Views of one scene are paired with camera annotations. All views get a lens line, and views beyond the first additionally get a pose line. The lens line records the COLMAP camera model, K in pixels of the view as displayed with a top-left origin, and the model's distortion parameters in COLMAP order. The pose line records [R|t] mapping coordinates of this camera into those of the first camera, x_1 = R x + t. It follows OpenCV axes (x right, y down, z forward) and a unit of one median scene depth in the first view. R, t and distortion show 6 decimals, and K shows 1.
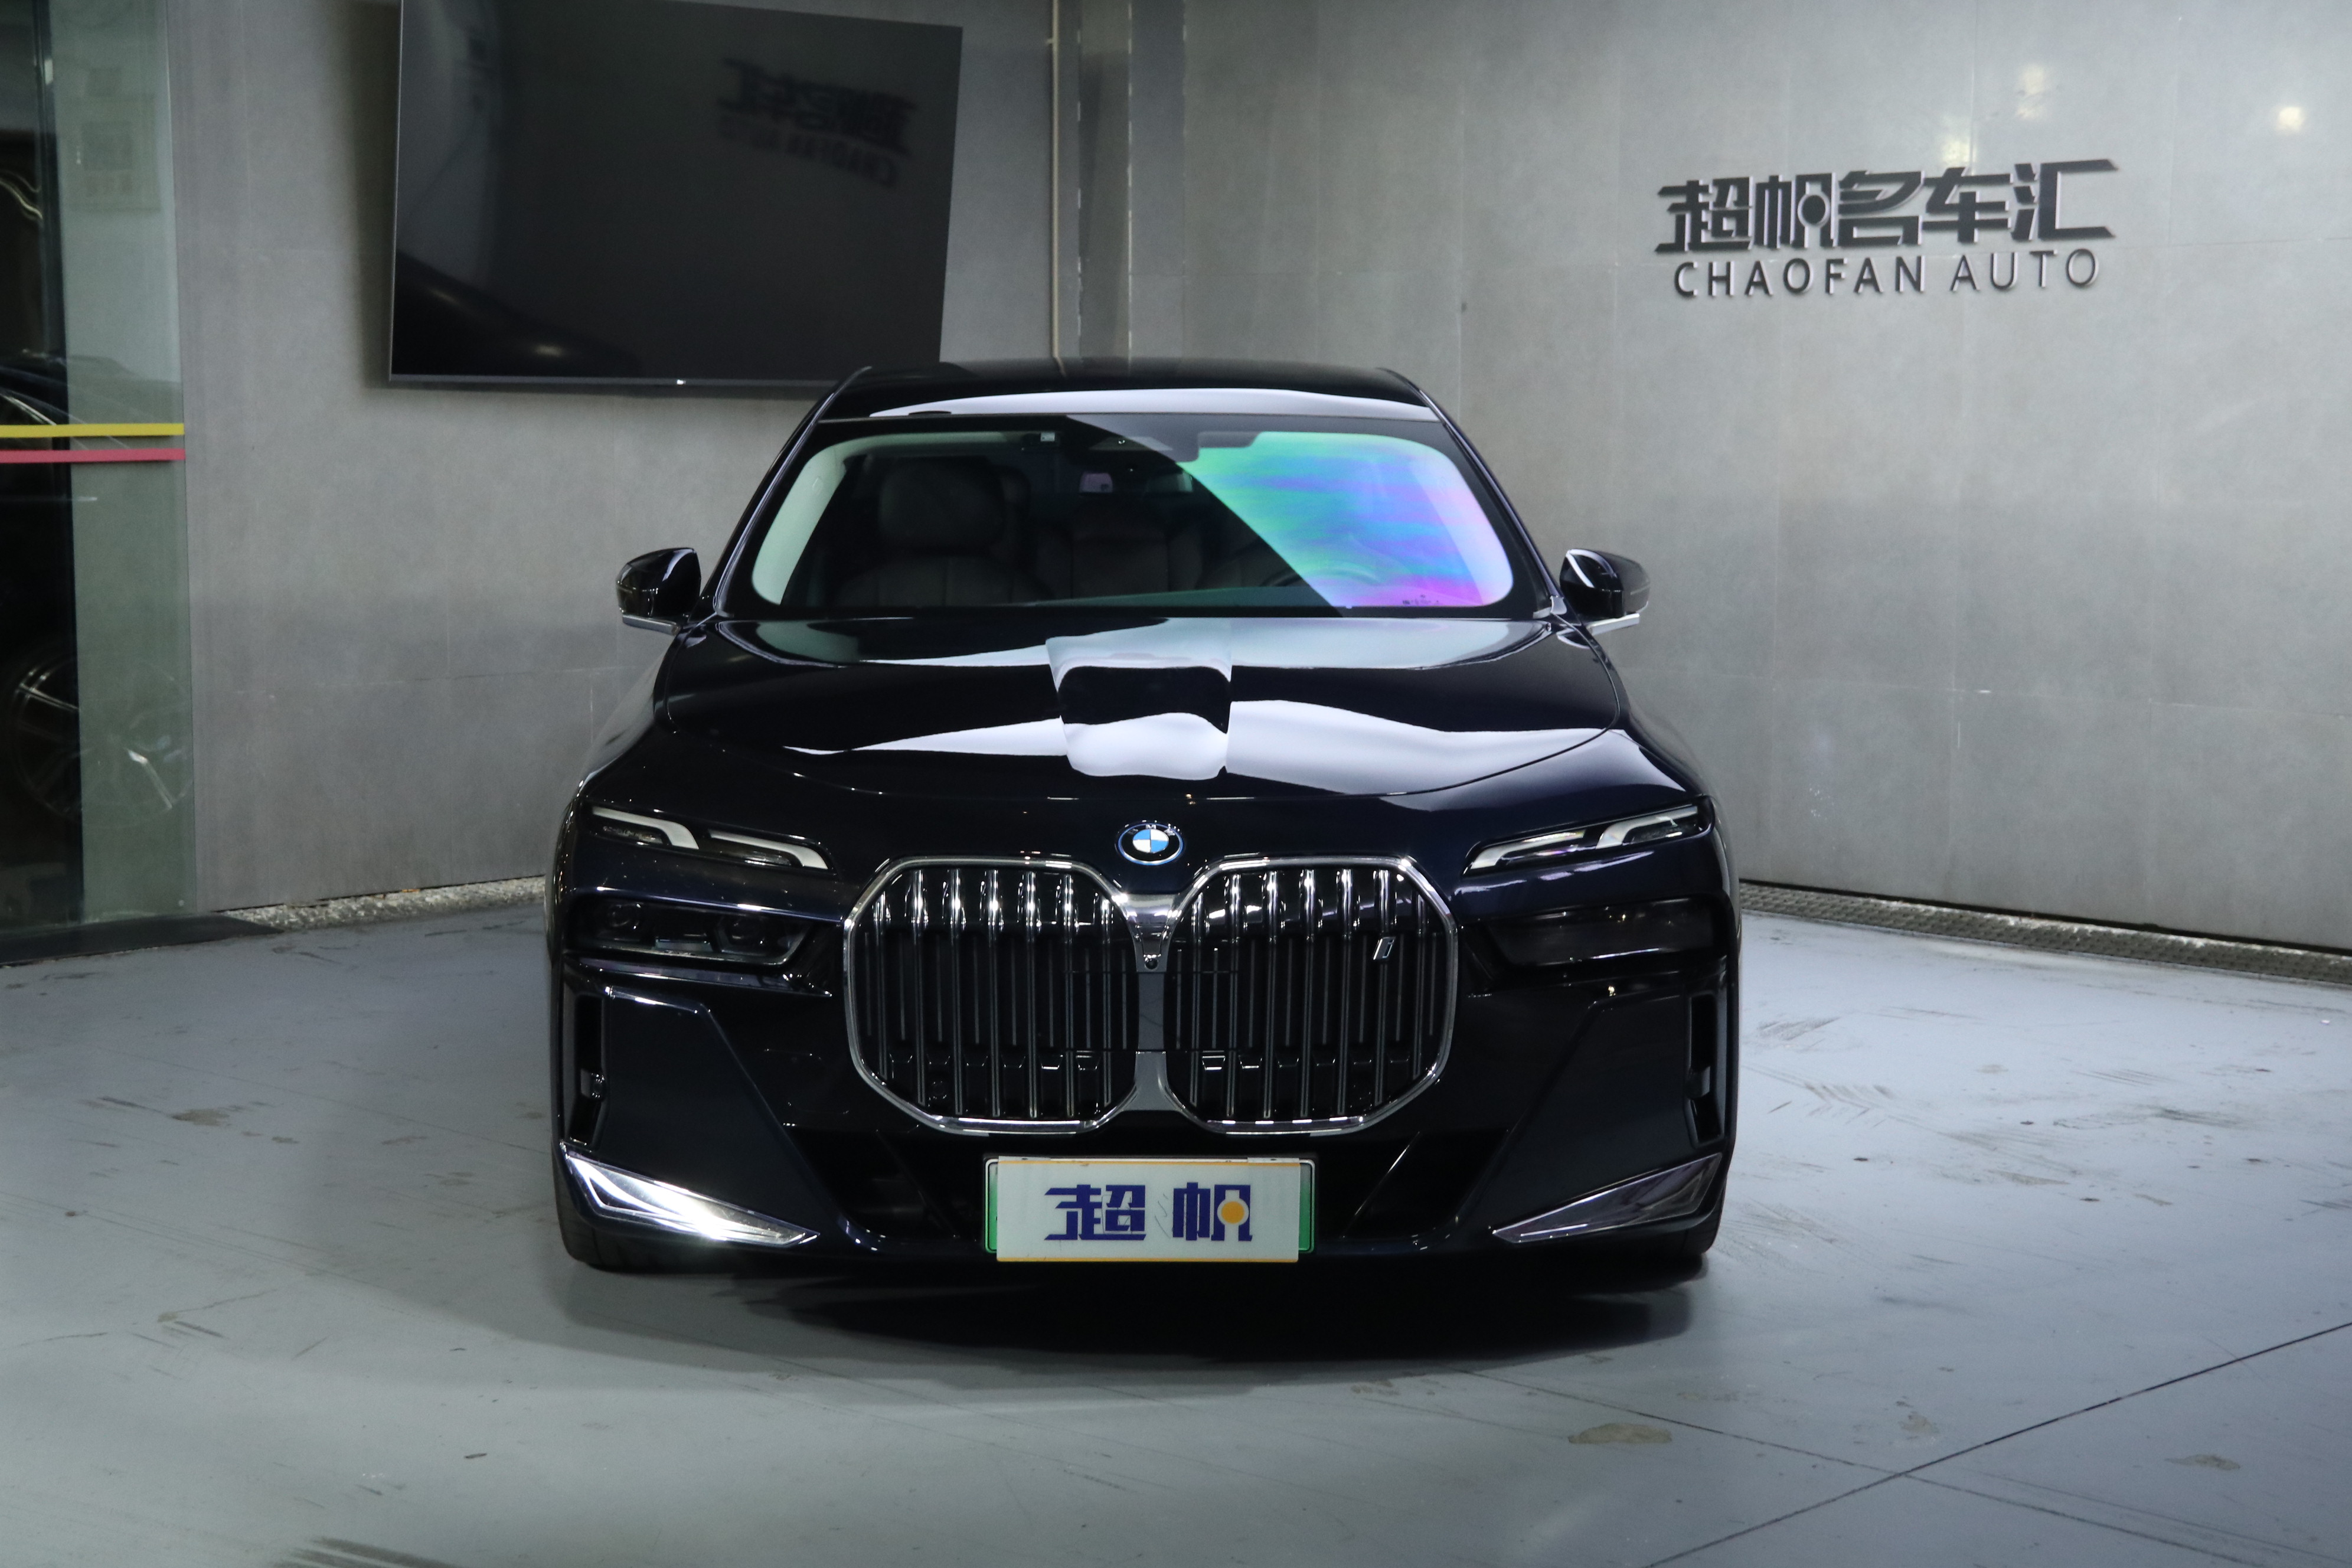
lens RADIAL K [[3720.0, 0, 1179.3], [0, 3720.0, 800.7], [0, 0, 1]] dist [0.219980, 0.000000]
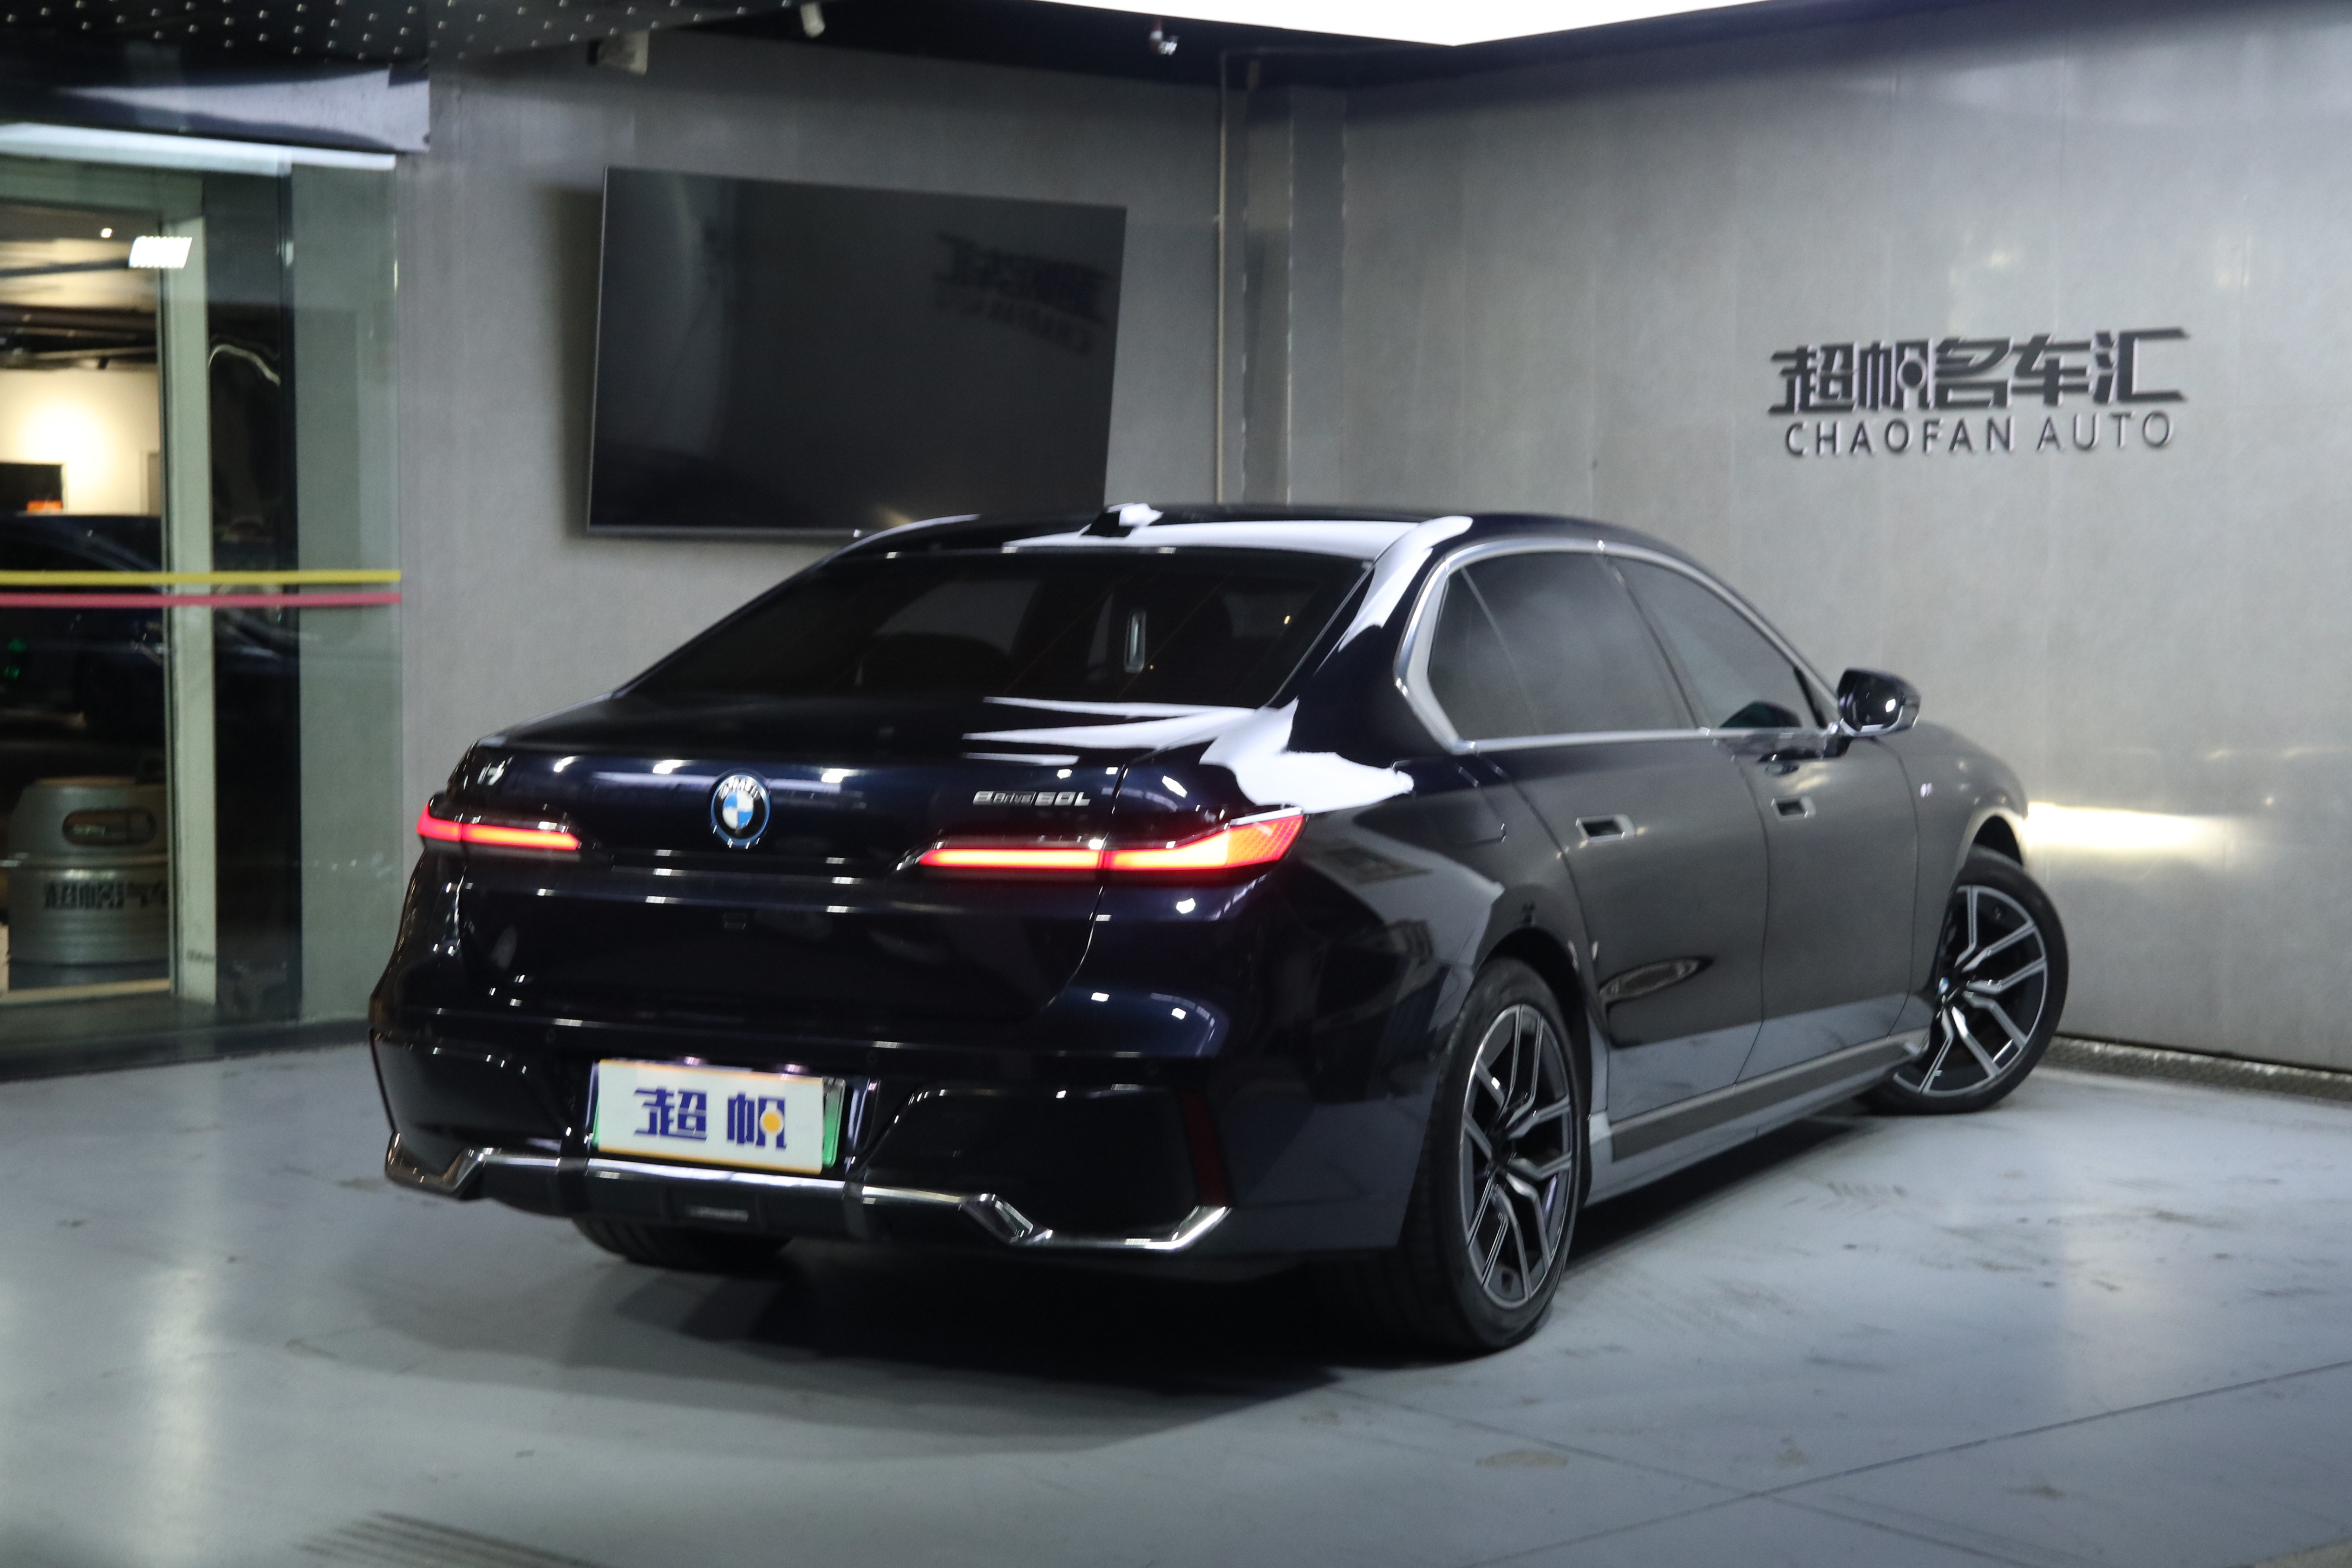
lens RADIAL K [[3727.0, 0, 1185.0], [0, 3727.0, 806.7], [0, 0, 1]] dist [0.215845, 0.000000]
pose [[0.996704, 0.008703, -0.080655, 0.052243], [-0.011874, 0.999172, -0.038920, 0.008784], [0.080249, 0.039750, 0.995982, -0.070950]]
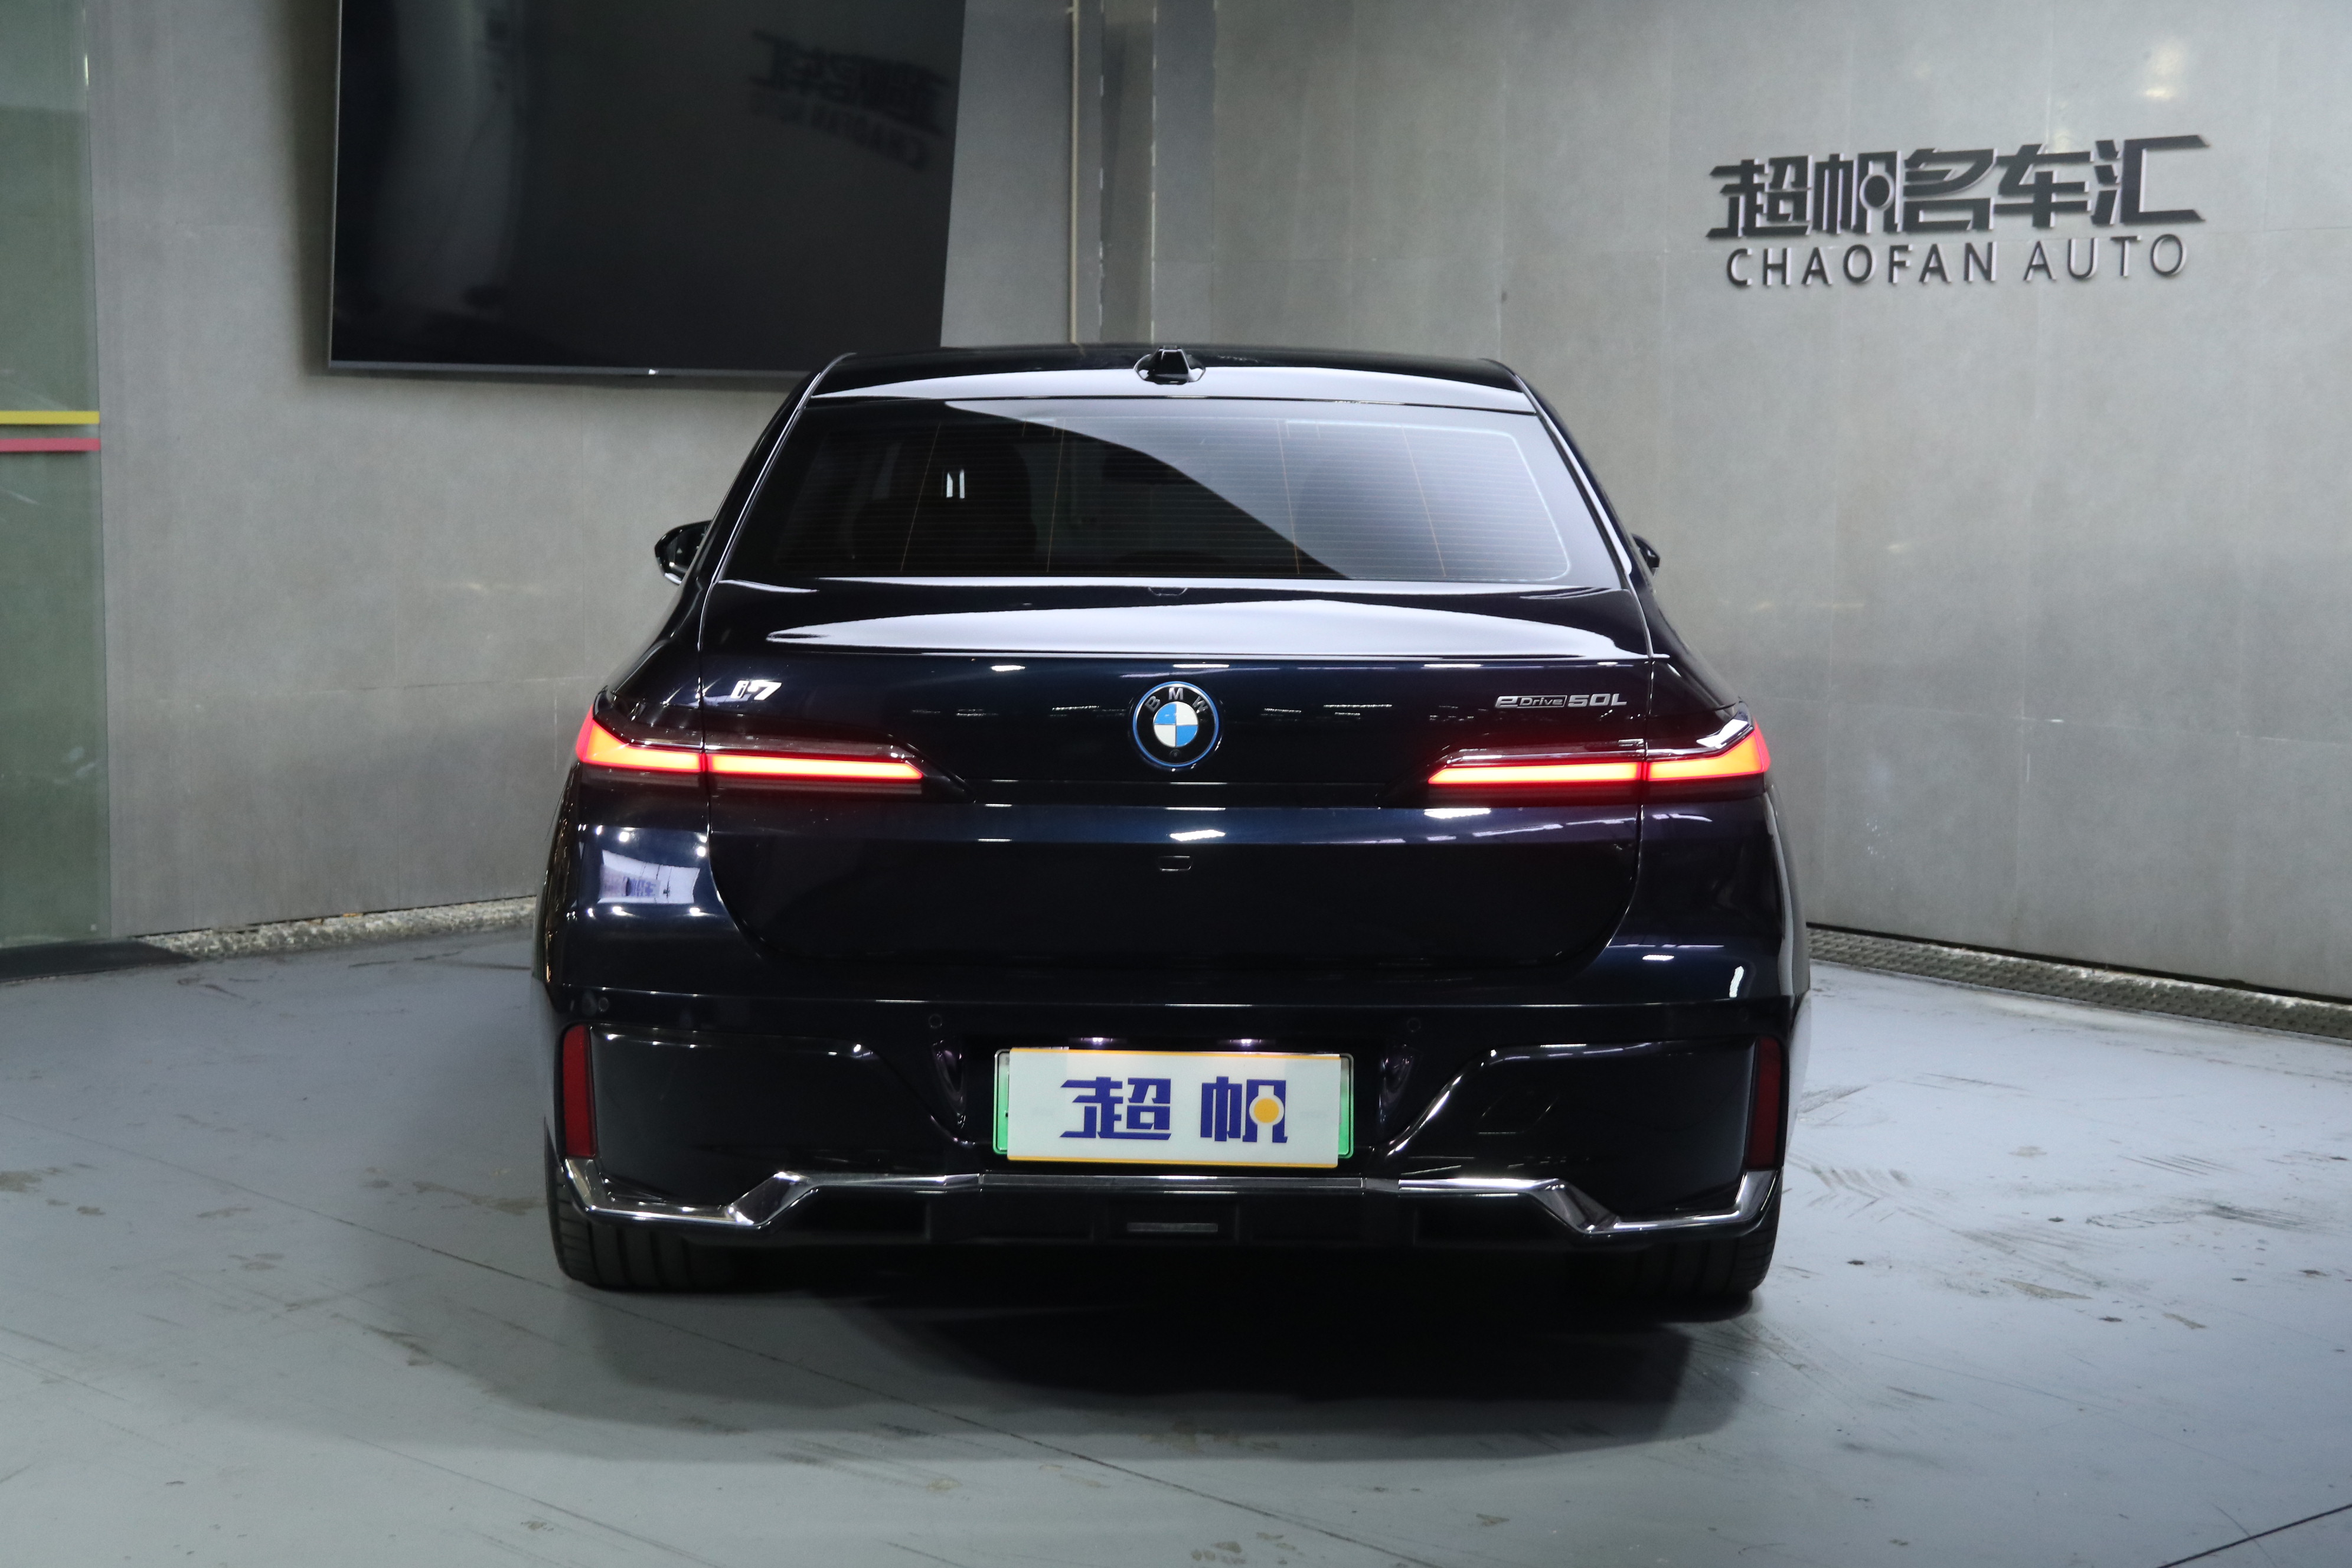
lens RADIAL K [[3727.0, 0, 1168.8], [0, 3727.0, 807.6], [0, 0, 1]] dist [0.215845, 0.000000]
pose [[0.998946, 0.011995, -0.044311, 0.040097], [-0.011899, 0.999926, 0.002439, -0.007669], [0.044337, -0.001909, 0.999015, 0.077011]]
